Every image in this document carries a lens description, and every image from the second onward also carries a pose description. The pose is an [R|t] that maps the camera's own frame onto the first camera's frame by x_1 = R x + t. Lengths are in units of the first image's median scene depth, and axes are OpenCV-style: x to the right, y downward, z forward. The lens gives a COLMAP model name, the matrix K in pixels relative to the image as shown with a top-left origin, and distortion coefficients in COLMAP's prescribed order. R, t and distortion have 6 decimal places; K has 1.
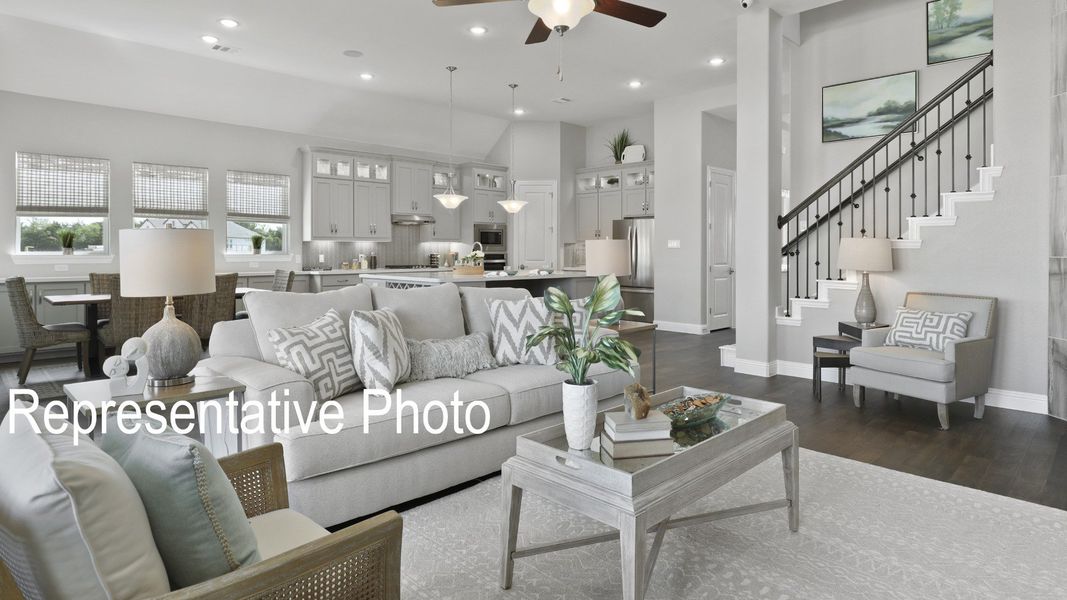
lens RADIAL K [[587.2, 0, 544.4], [0, 587.2, 254.7], [0, 0, 1]] dist [-0.013004, 0.001246]
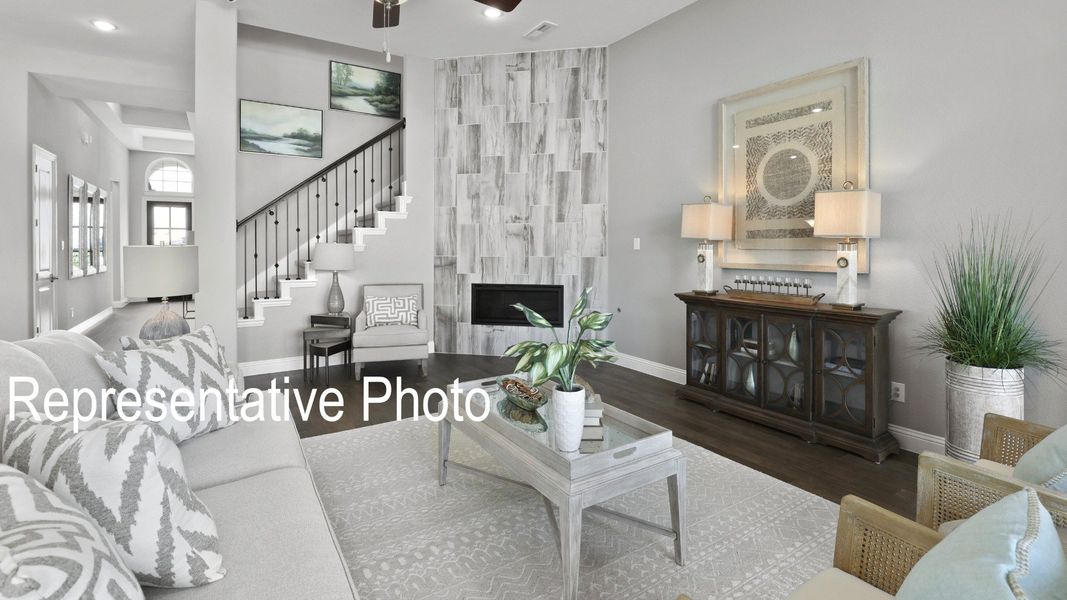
lens RADIAL K [[491.8, 0, 531.2], [0, 491.8, 252.5], [0, 0, 1]] dist [-0.022172, -0.000574]
pose [[0.212886, -0.016034, 0.976945, -0.369960], [0.008401, 0.999858, 0.014580, -0.021120], [-0.977041, 0.005104, 0.212991, 0.391107]]
